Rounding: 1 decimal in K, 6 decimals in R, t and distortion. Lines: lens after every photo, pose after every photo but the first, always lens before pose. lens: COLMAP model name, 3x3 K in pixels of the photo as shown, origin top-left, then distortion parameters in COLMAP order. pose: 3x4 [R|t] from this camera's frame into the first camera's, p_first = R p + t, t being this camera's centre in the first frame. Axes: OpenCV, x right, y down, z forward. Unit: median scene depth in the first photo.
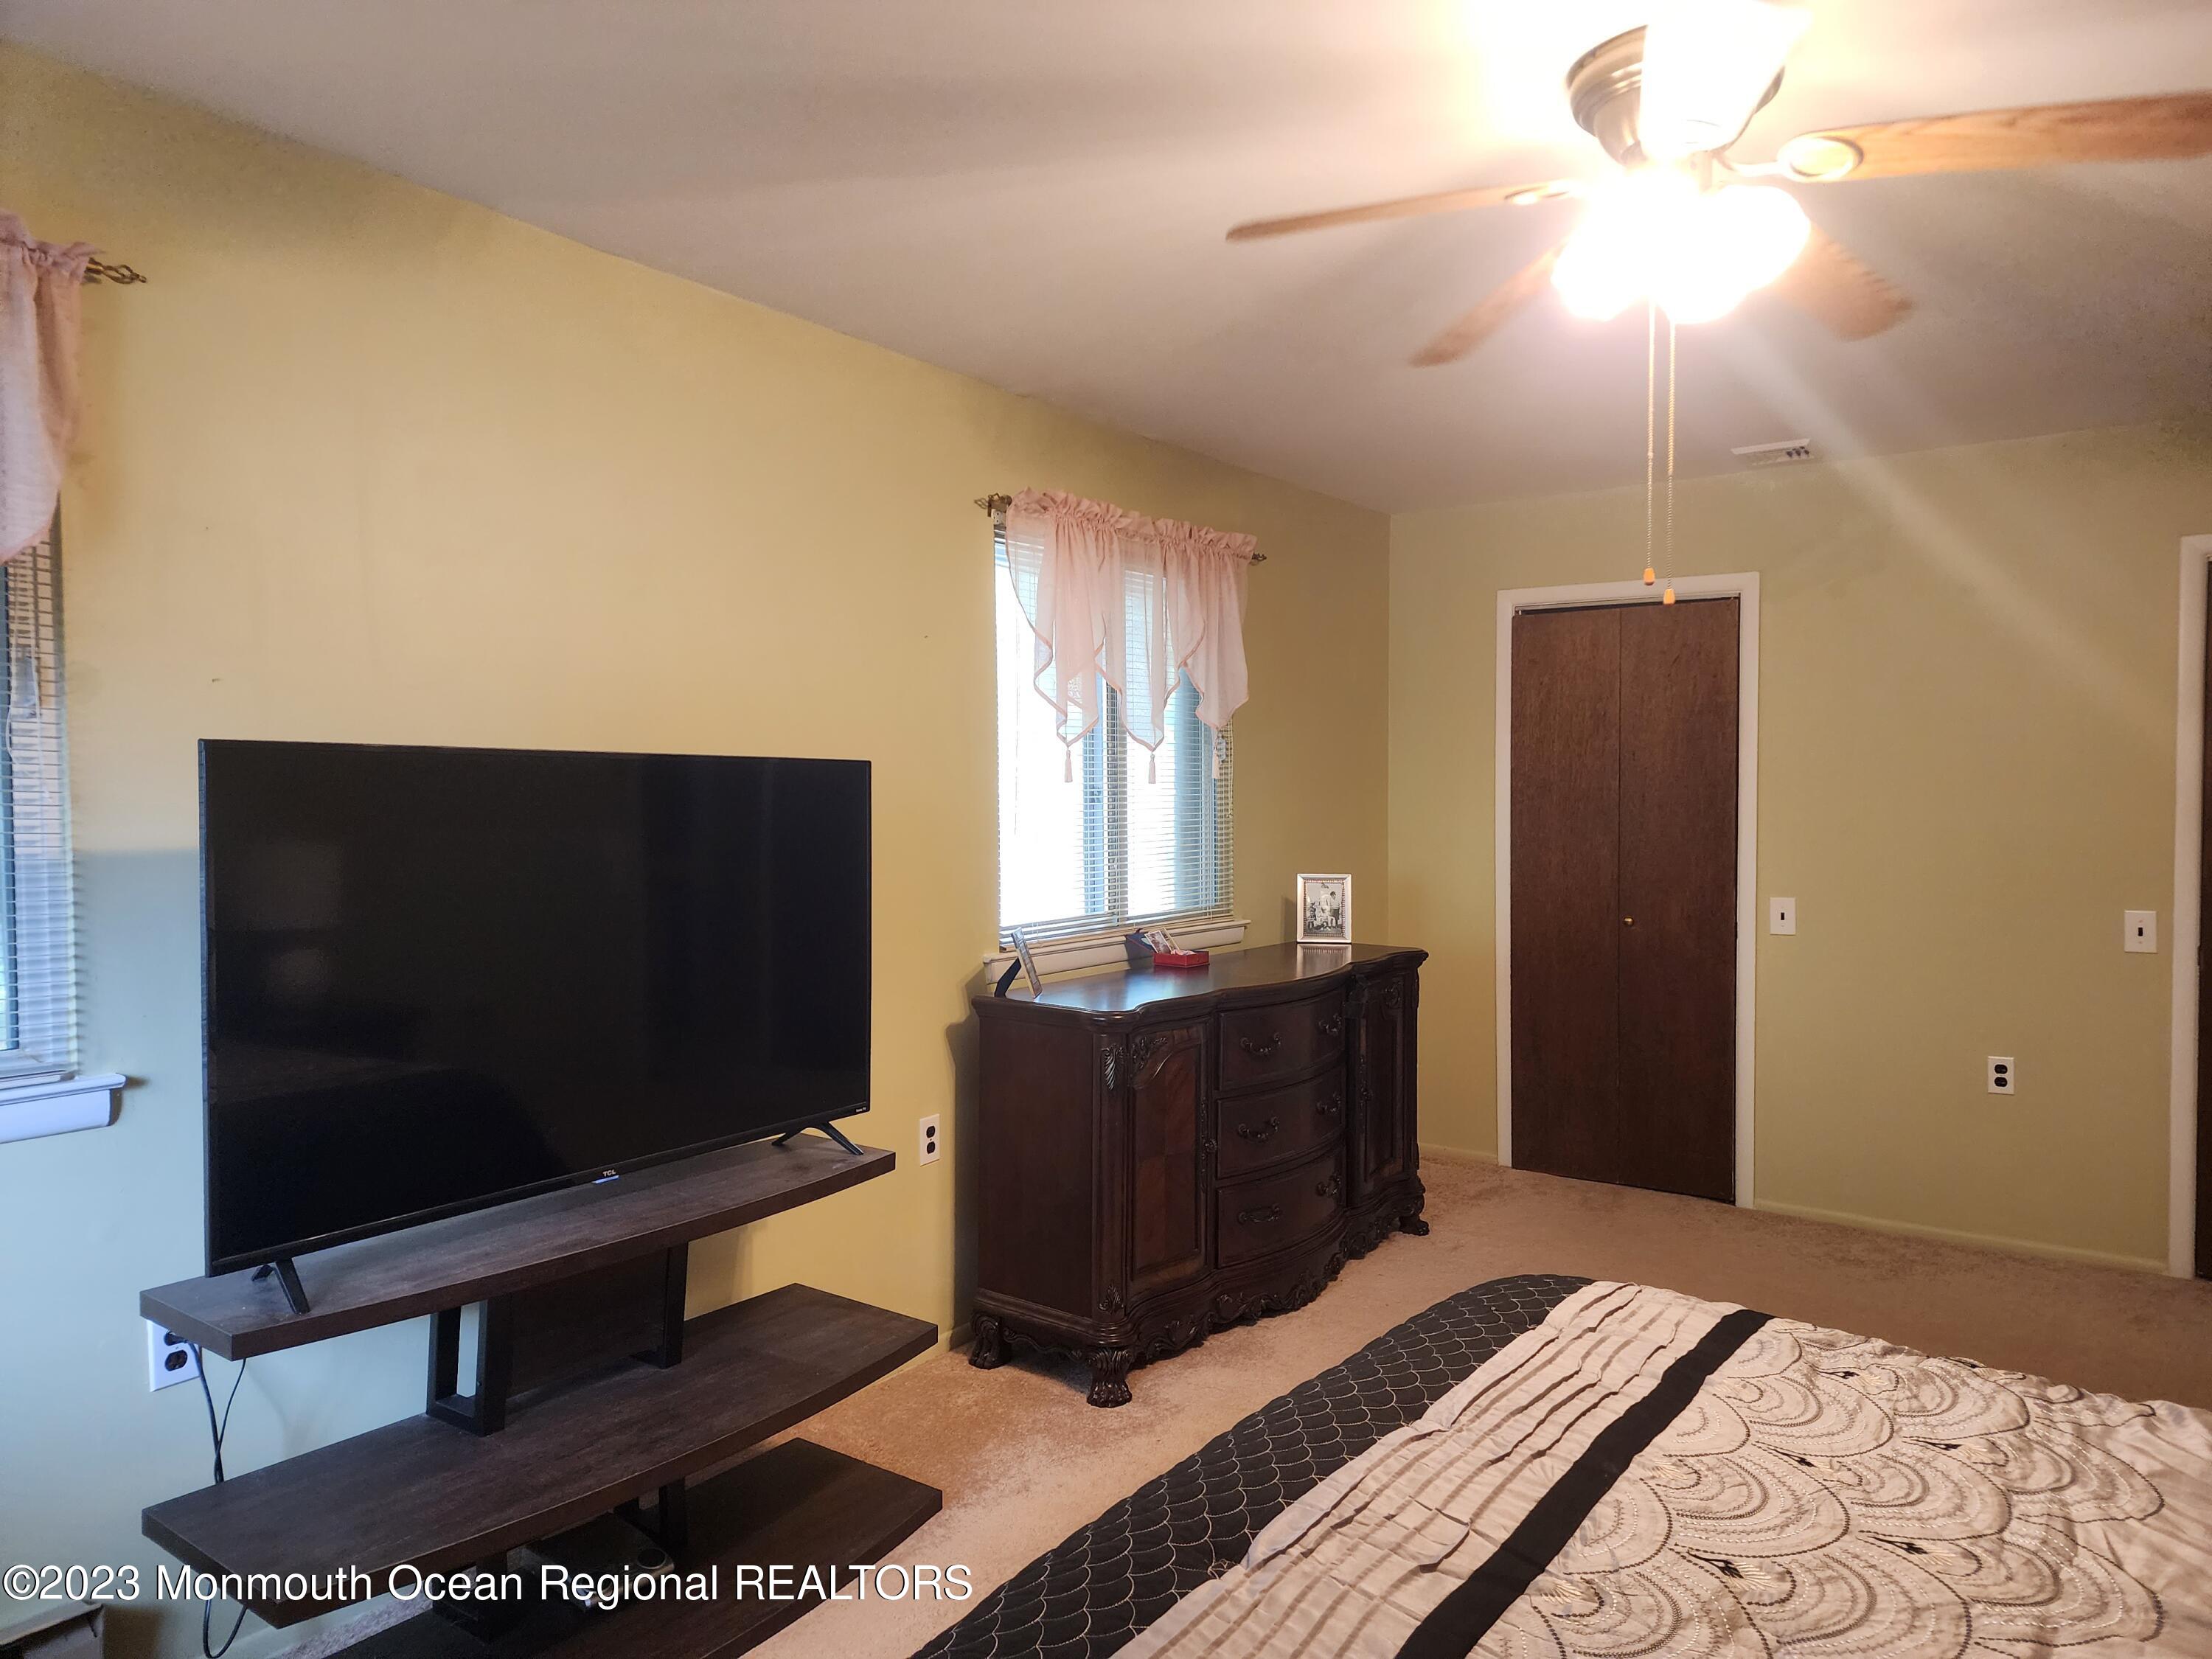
lens RADIAL K [[1482.2, 0, 1126.4], [0, 1482.2, 841.4], [0, 0, 1]] dist [0.095483, -0.092826]
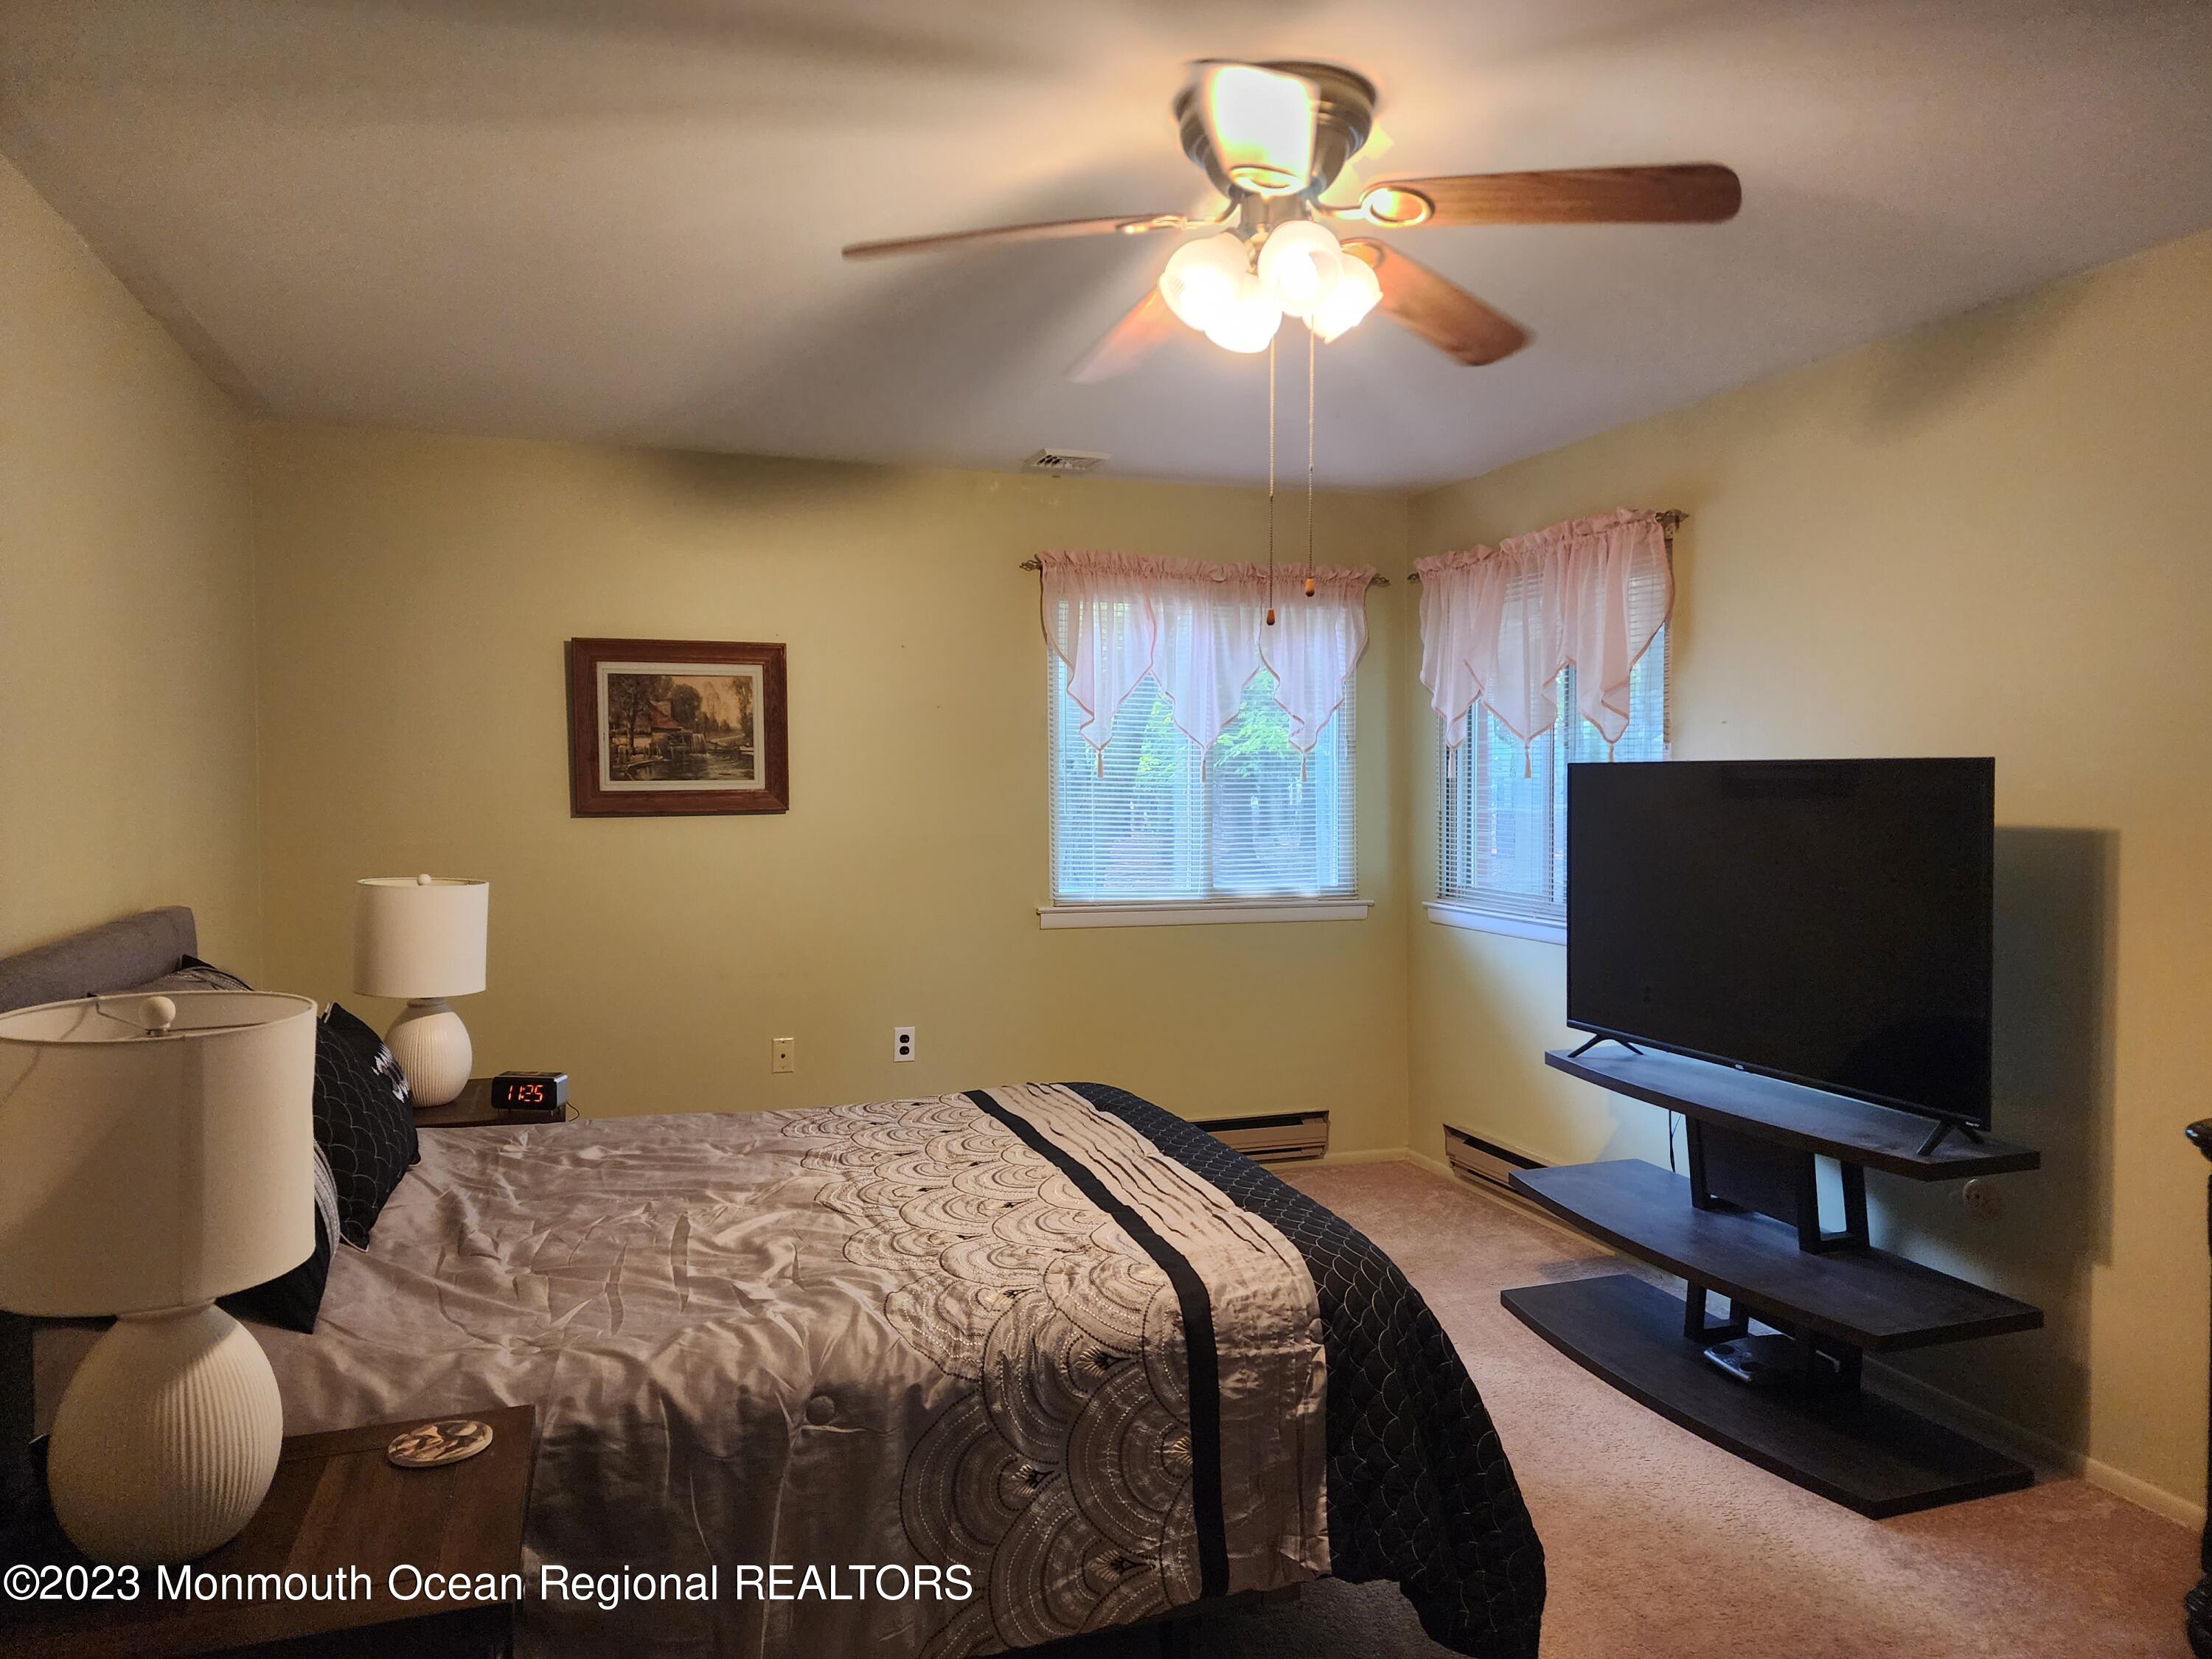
lens RADIAL K [[1482.2, 0, 1126.4], [0, 1482.2, 841.4], [0, 0, 1]] dist [0.095483, -0.092826]
pose [[-0.571095, 0.038842, -0.819965, 1.658443], [-0.018627, 0.998010, 0.060249, -0.087650], [0.820673, 0.049682, -0.569235, 1.967414]]
